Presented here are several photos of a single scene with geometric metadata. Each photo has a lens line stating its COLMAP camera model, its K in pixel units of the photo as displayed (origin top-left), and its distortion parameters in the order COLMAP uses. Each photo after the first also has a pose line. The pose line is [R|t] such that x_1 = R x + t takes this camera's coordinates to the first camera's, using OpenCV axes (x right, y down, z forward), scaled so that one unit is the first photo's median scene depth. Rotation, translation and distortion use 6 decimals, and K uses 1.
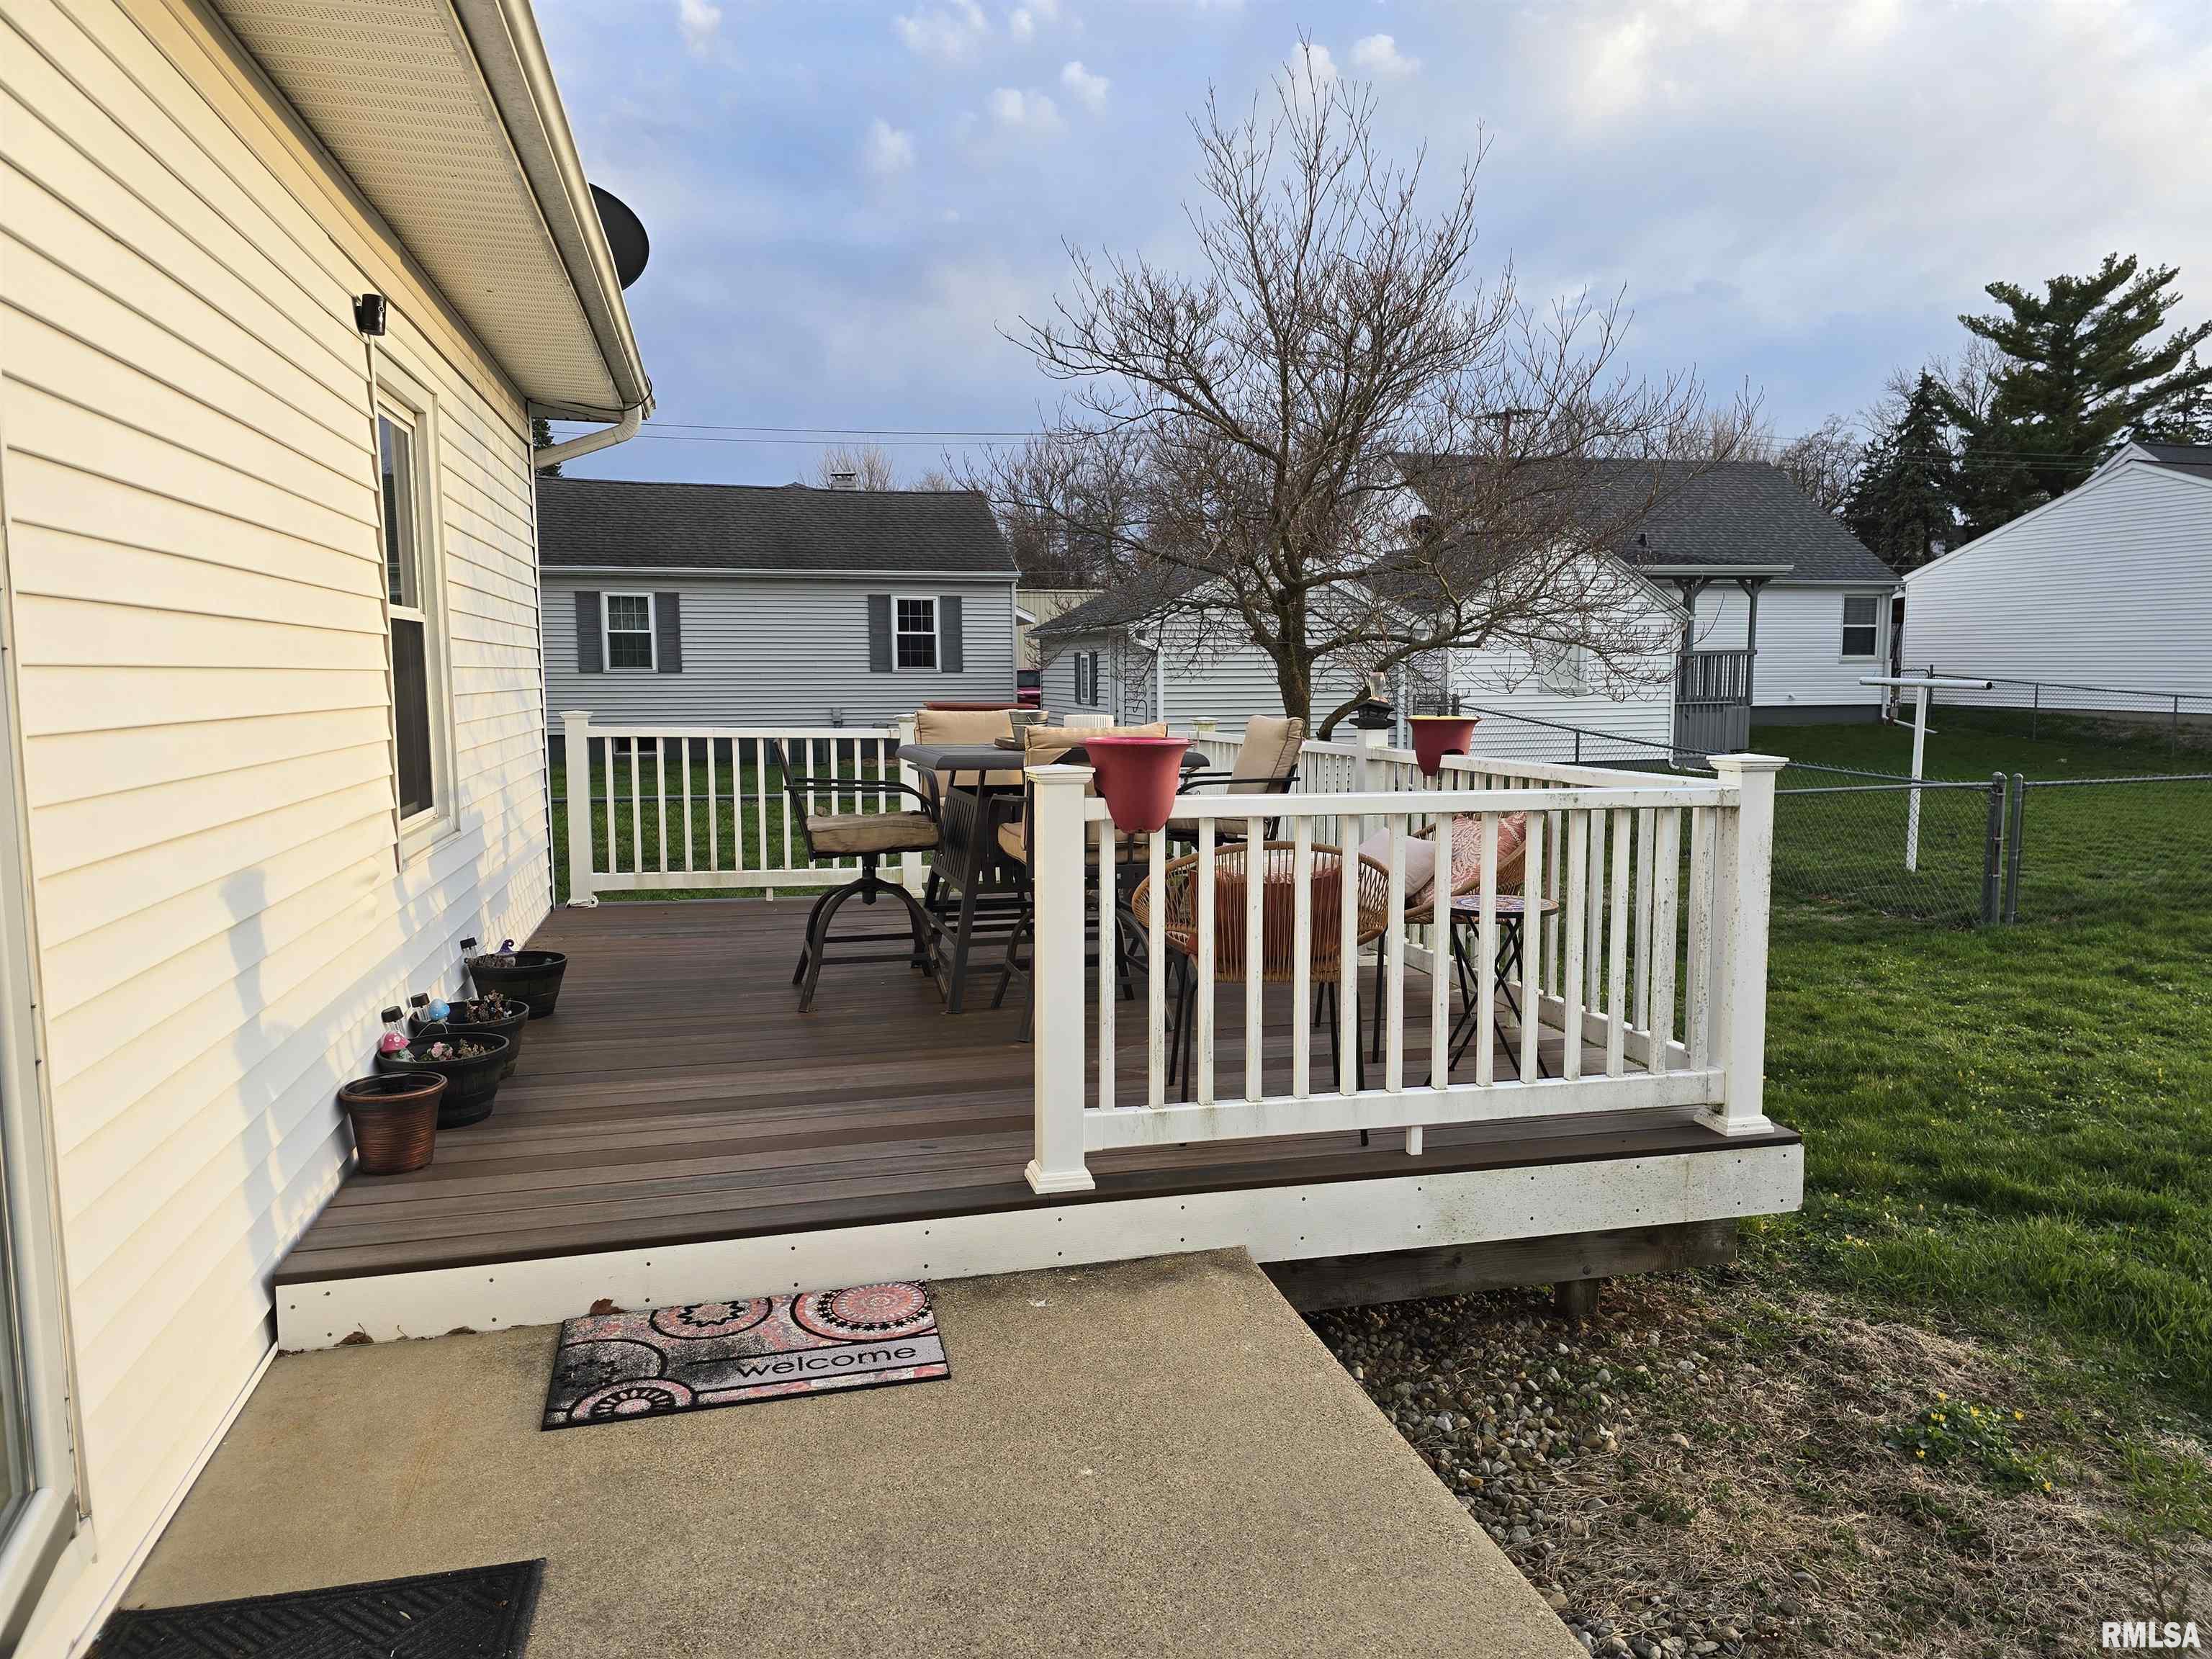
lens RADIAL K [[1485.7, 0, 1104.4], [0, 1485.7, 828.0], [0, 0, 1]] dist [0.079739, -0.078973]
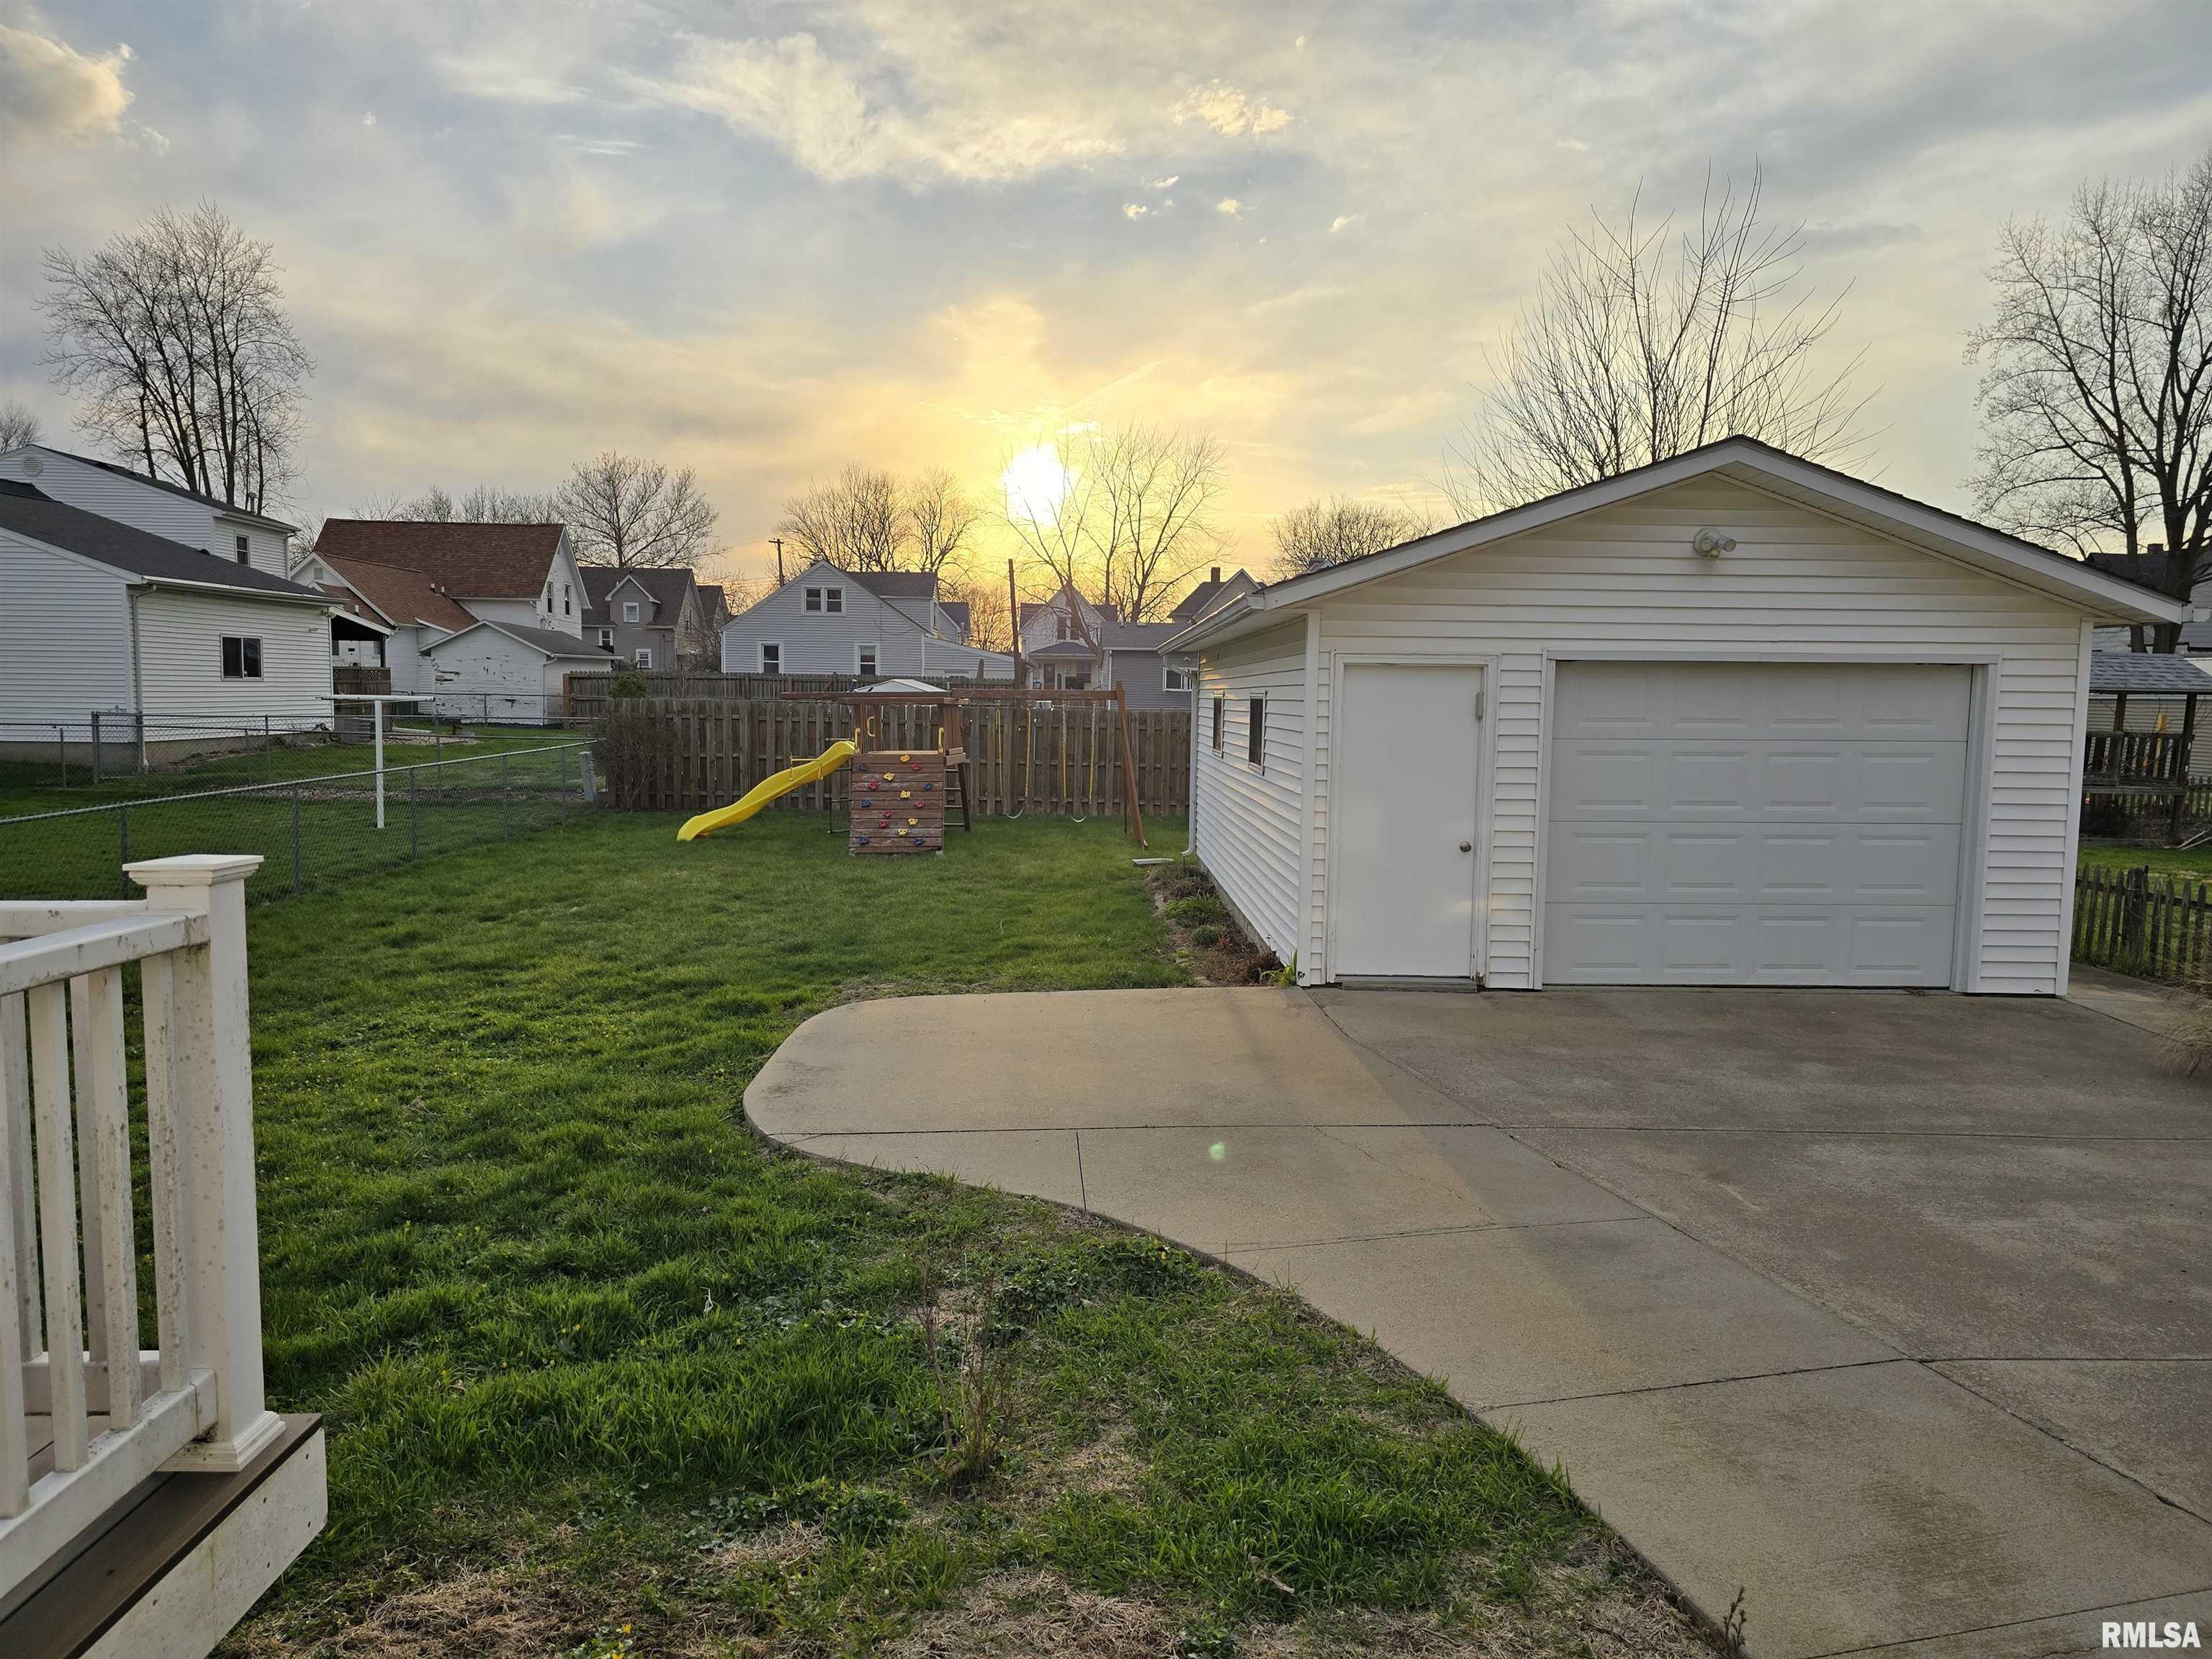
lens RADIAL K [[1485.7, 0, 1113.2], [0, 1485.7, 826.5], [0, 0, 1]] dist [0.079739, -0.078973]
pose [[0.207133, -0.078531, 0.975156, -0.097812], [0.087139, 0.994292, 0.061563, -0.065703], [-0.974424, 0.072222, 0.212794, 0.496185]]
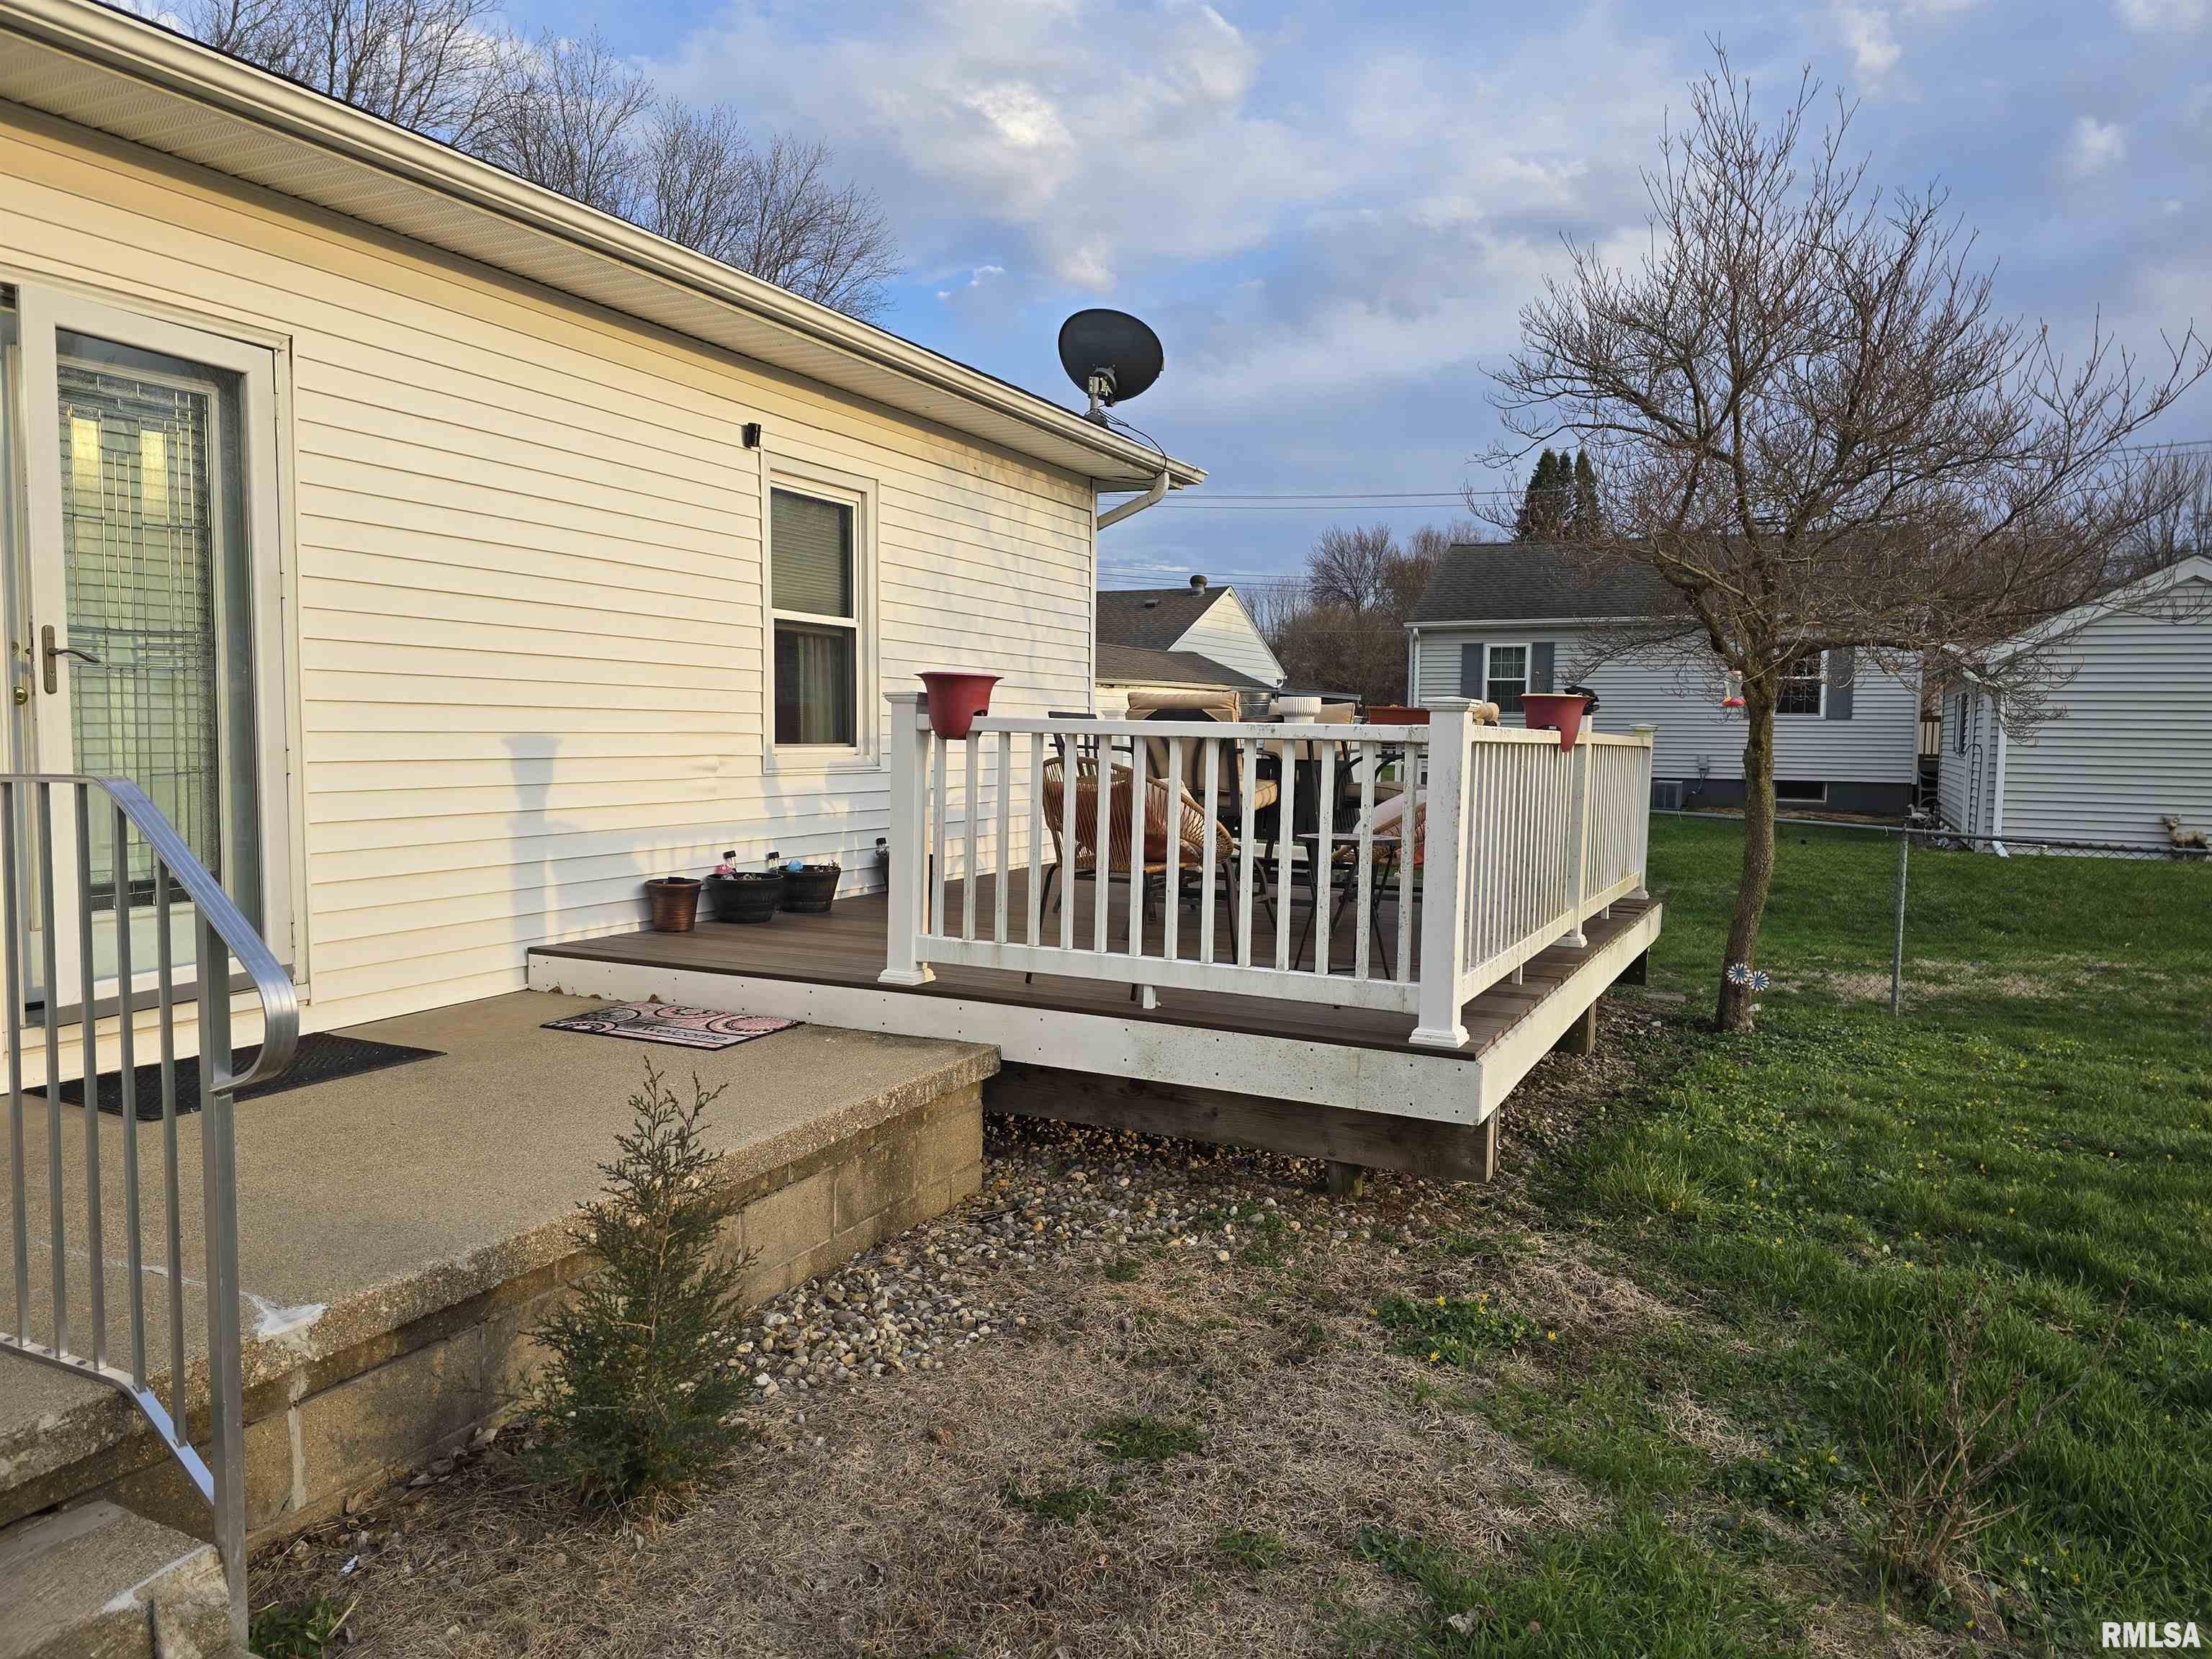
lens RADIAL K [[1485.7, 0, 1114.5], [0, 1485.7, 820.9], [0, 0, 1]] dist [0.079739, -0.078973]
pose [[0.760166, 0.055750, -0.647332, 0.933933], [-0.088581, 0.995902, -0.018251, 0.082206], [0.643662, 0.071215, 0.761989, 0.019980]]
